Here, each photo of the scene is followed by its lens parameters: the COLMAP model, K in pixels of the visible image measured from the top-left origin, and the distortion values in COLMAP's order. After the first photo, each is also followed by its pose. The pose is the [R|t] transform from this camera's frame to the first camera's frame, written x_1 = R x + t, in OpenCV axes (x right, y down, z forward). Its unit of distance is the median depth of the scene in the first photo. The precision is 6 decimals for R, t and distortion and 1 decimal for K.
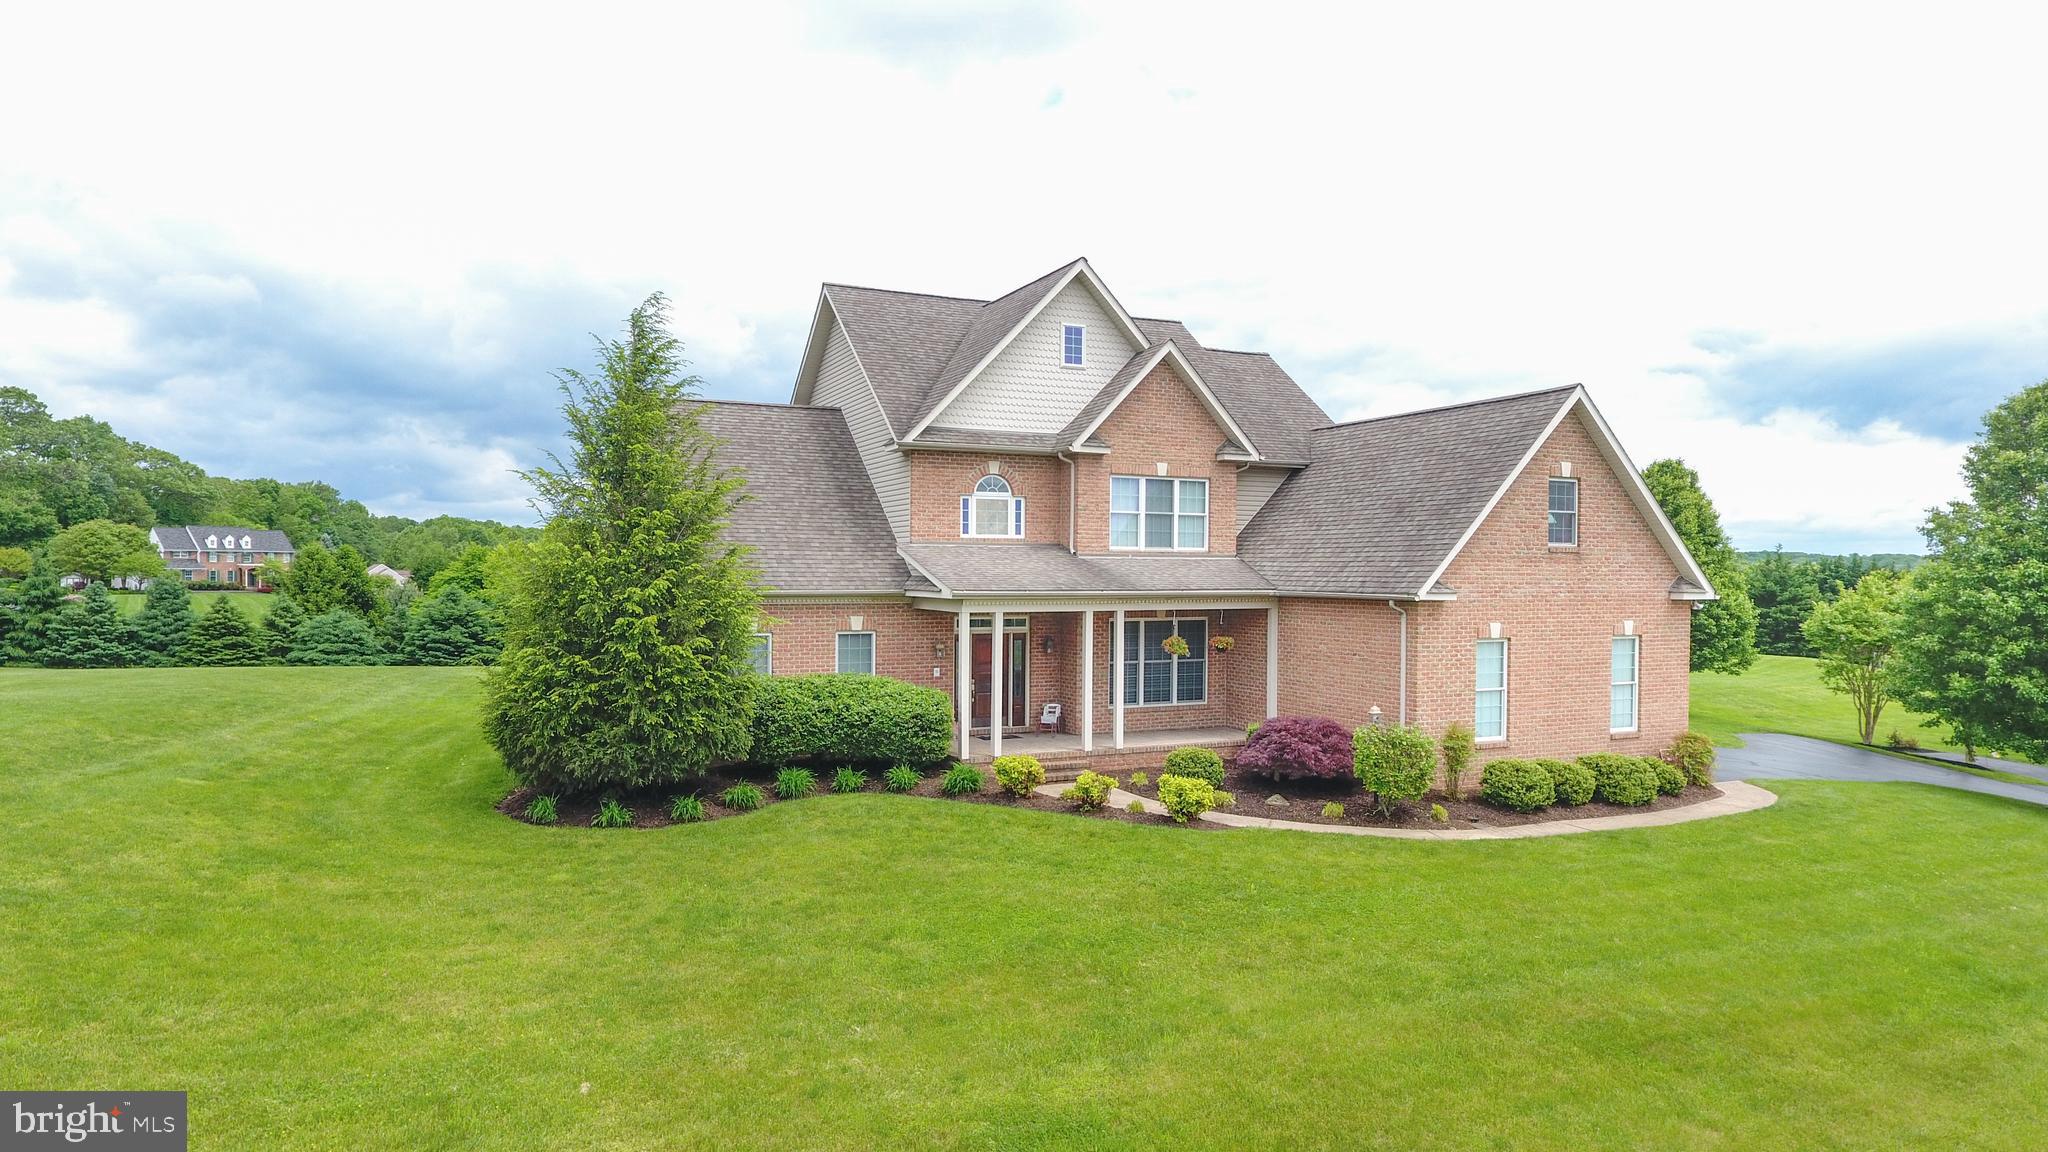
lens RADIAL K [[1203.3, 0, 1003.3], [0, 1203.3, 596.0], [0, 0, 1]] dist [-0.003046, -0.000086]
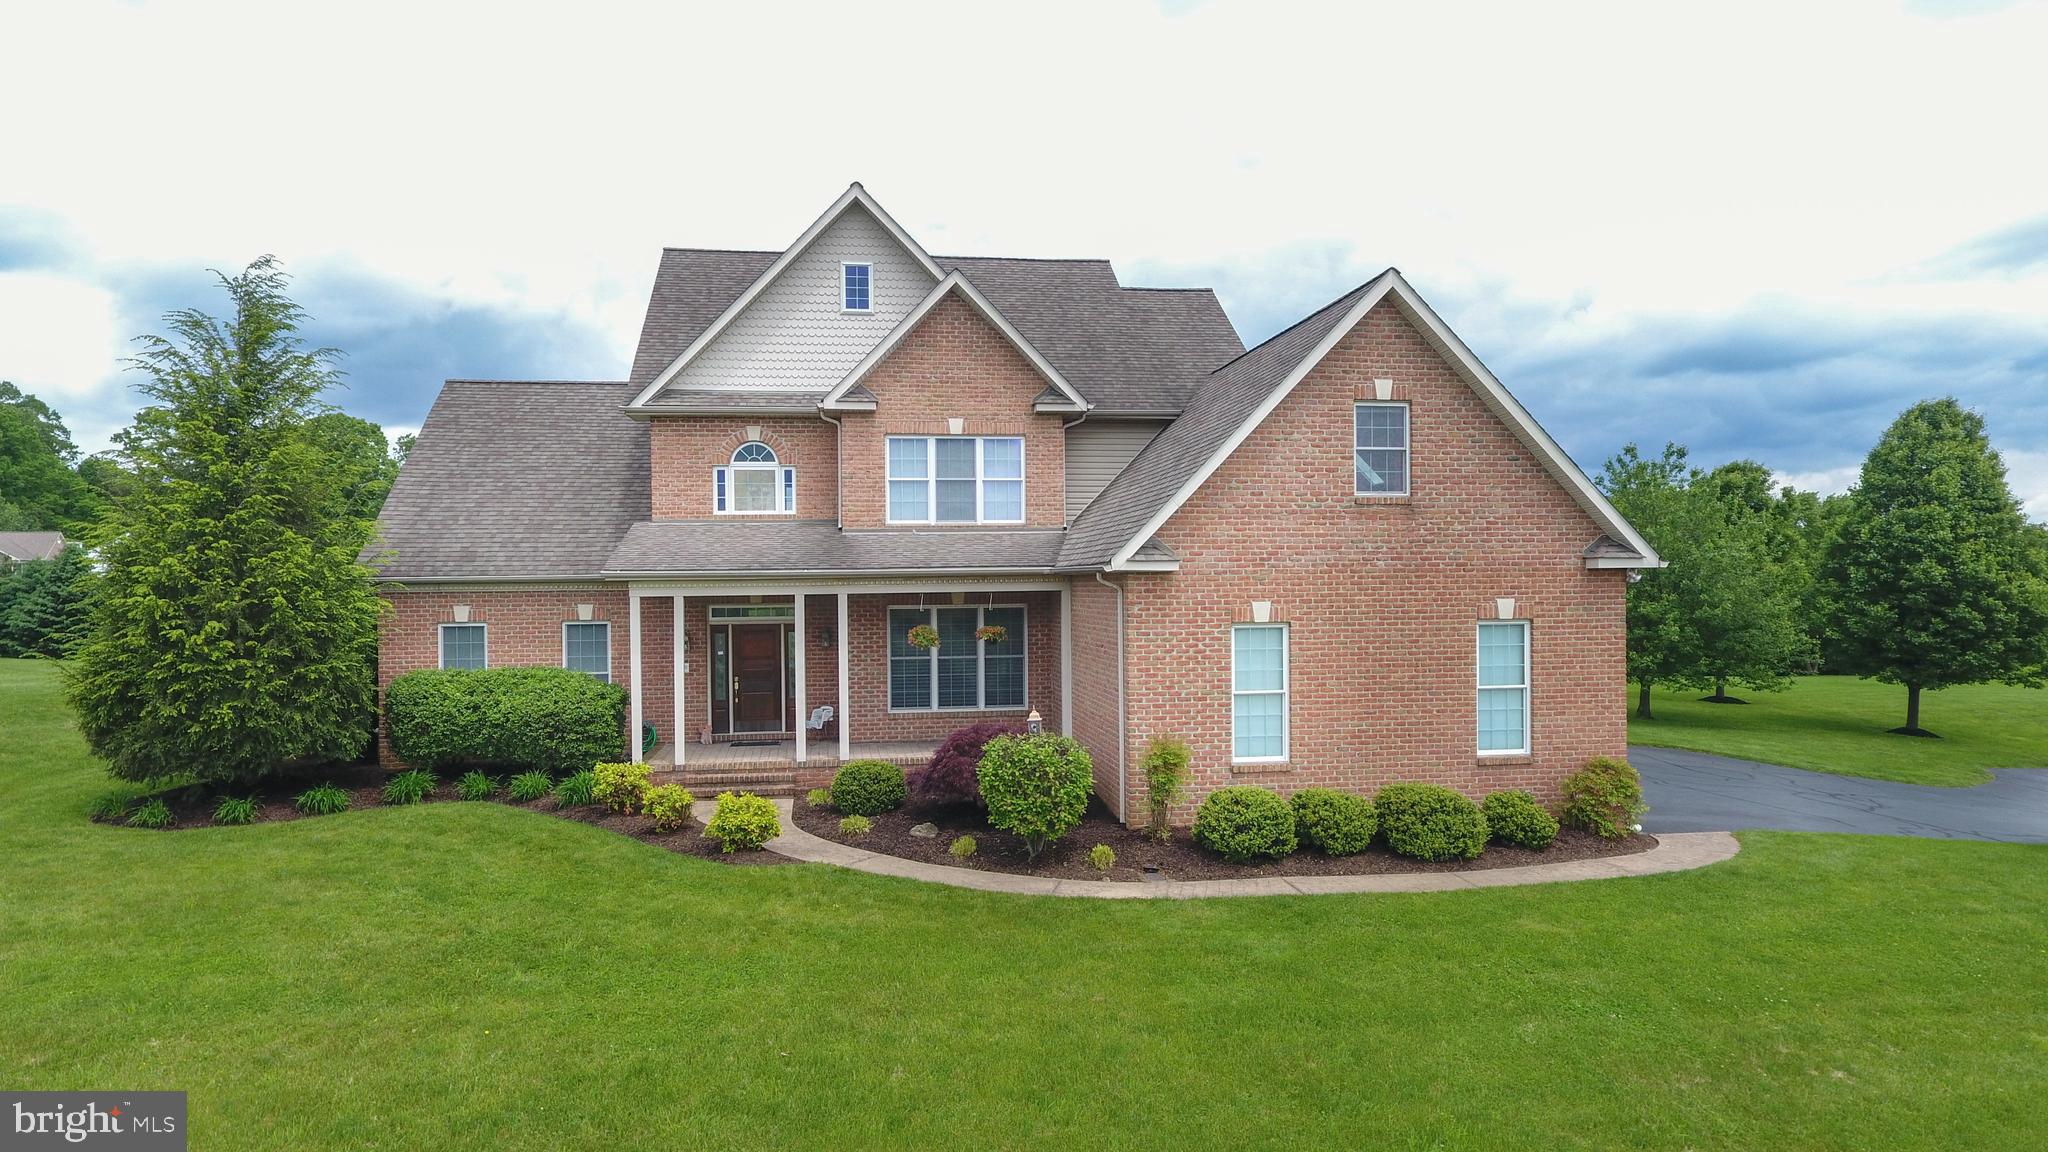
lens RADIAL K [[1203.3, 0, 1003.3], [0, 1203.3, 596.0], [0, 0, 1]] dist [-0.003046, -0.000086]
pose [[0.957402, -0.012619, -0.288482, 0.433515], [0.009618, 0.999884, -0.011817, 0.023968], [0.288597, 0.008539, 0.957412, 0.230723]]
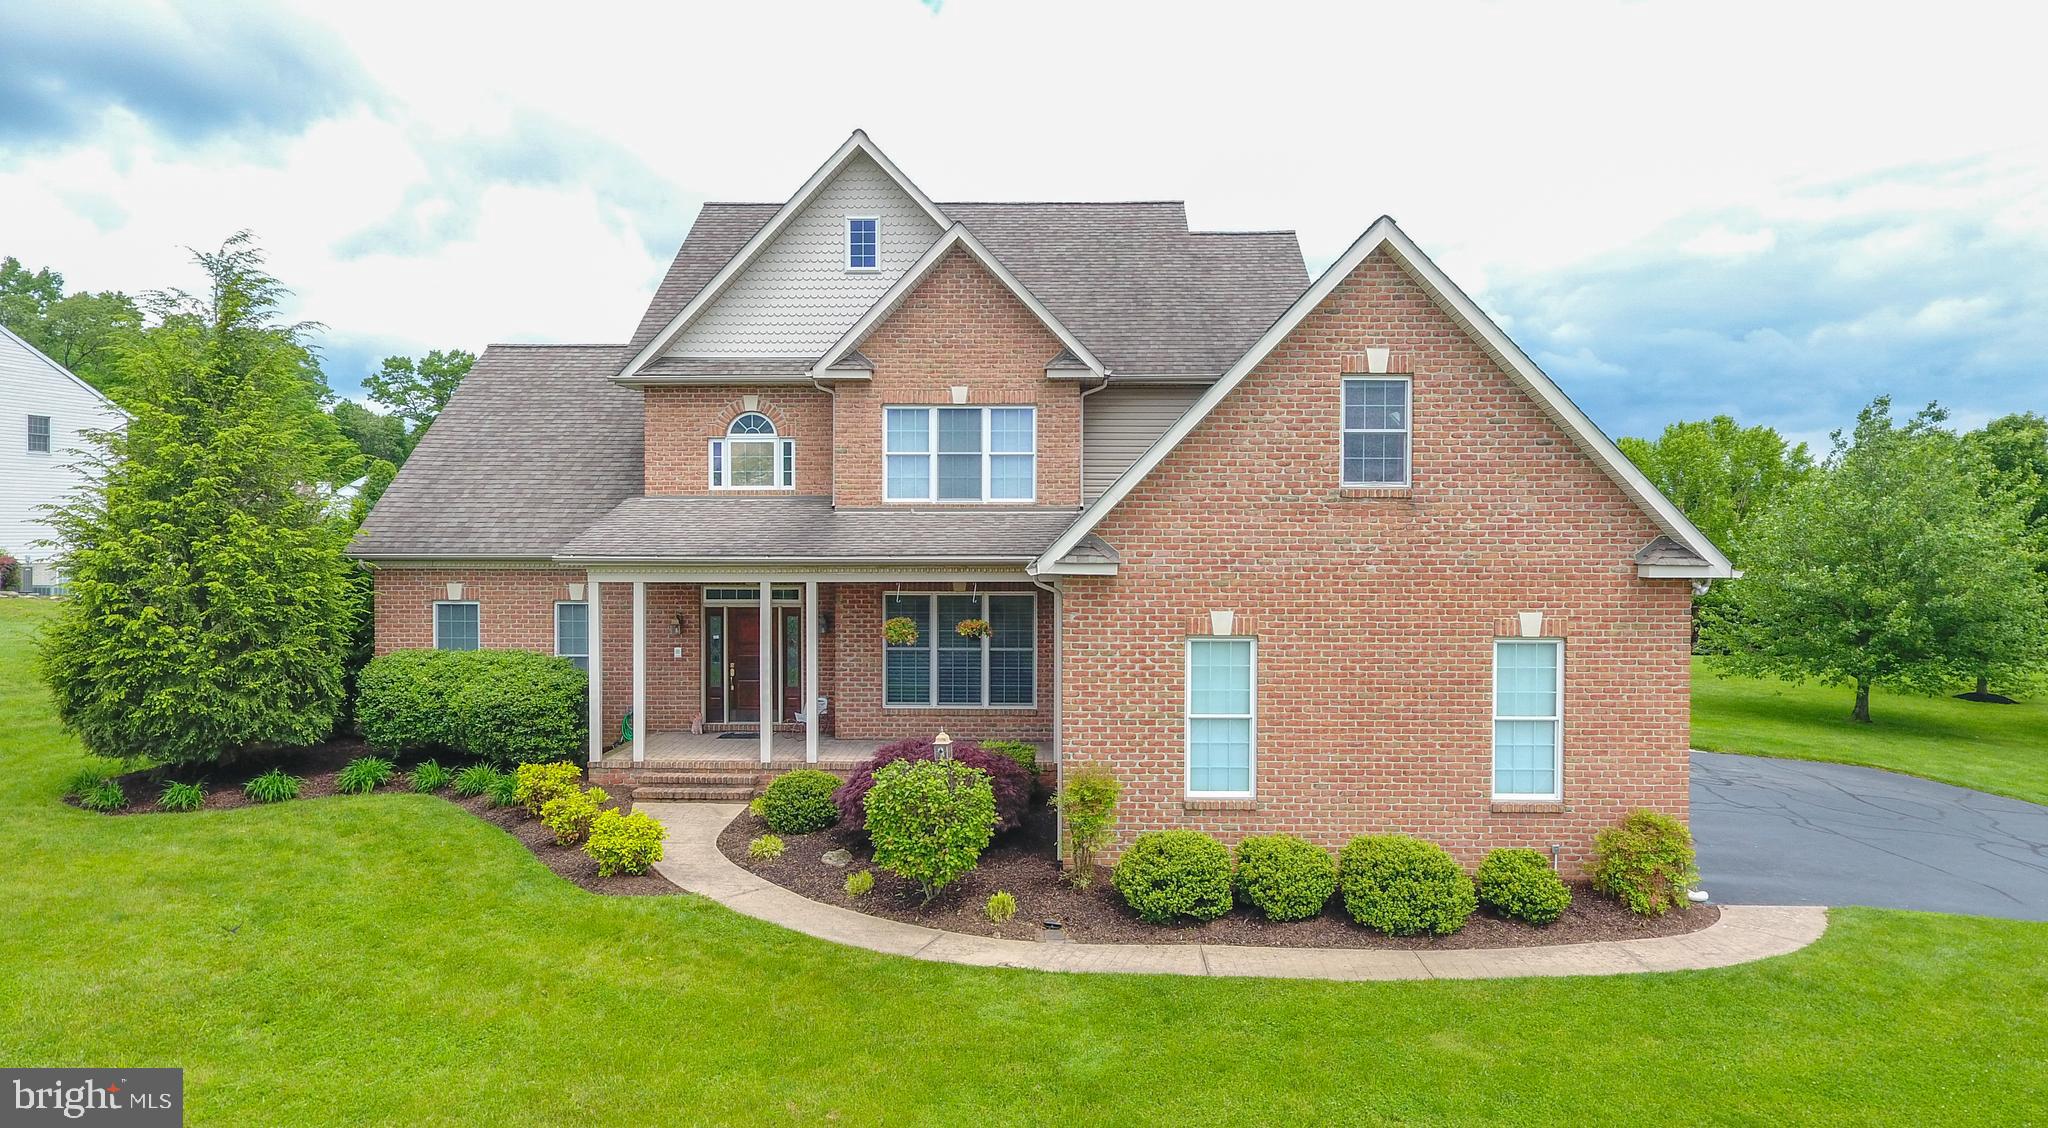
lens RADIAL K [[1248.2, 0, 1039.9], [0, 1248.2, 549.7], [0, 0, 1]] dist [-0.003503, -0.000391]
pose [[0.900607, 0.004019, -0.434616, 0.559132], [-0.005883, 0.999978, -0.002946, -0.006772], [0.434595, 0.005210, 0.900611, 0.341845]]
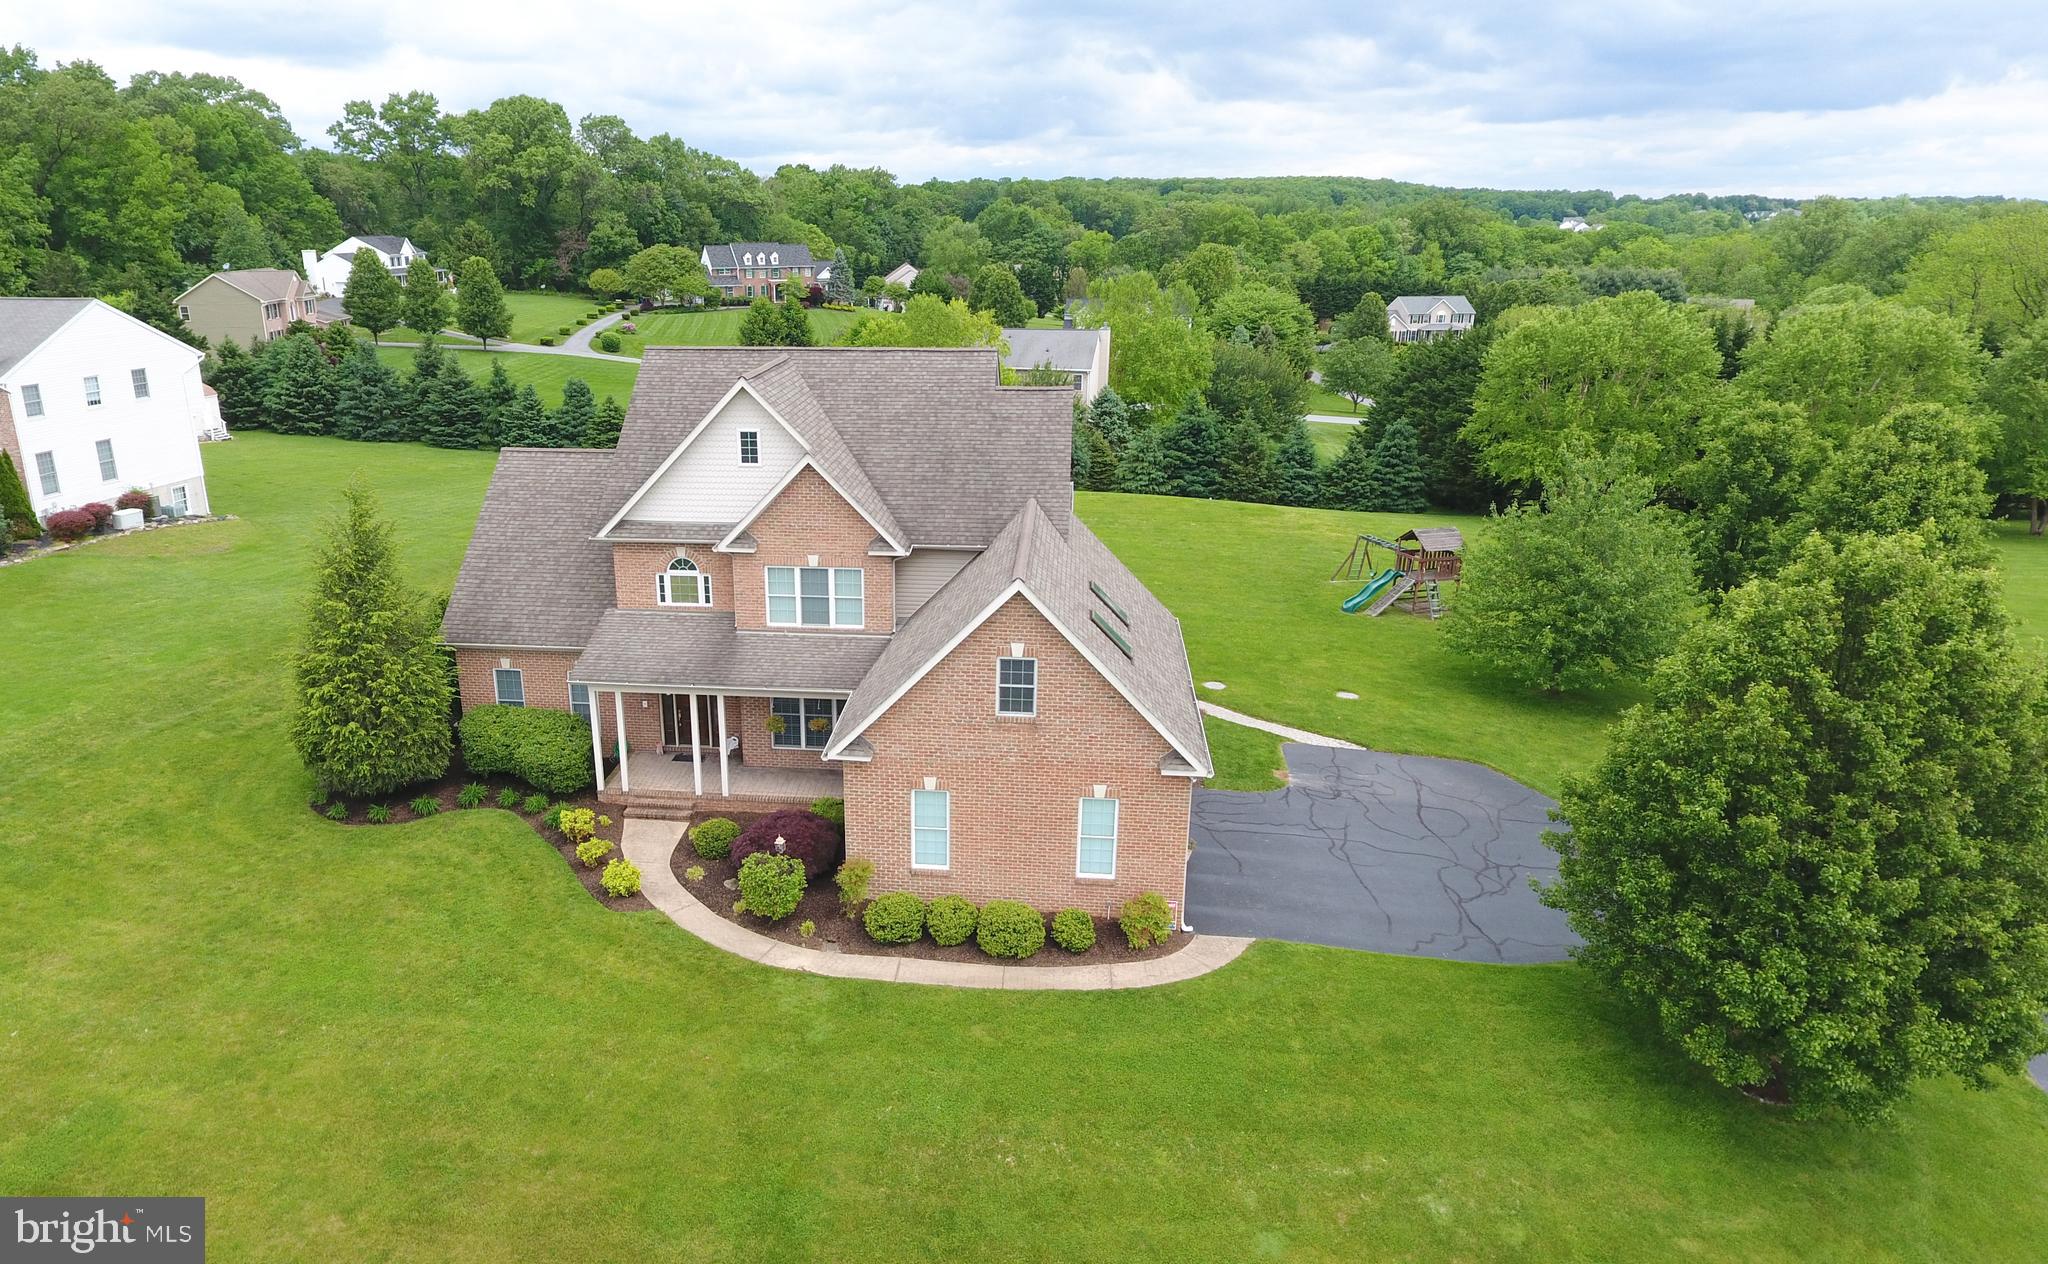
lens RADIAL K [[1317.9, 0, 898.0], [0, 1317.9, 656.0], [0, 0, 1]] dist [-0.001061, -0.000709]
pose [[0.848422, 0.157459, -0.505358, 0.921517], [0.001489, 0.954016, 0.299752, -0.428696], [0.529319, -0.255069, 0.809174, -0.003316]]
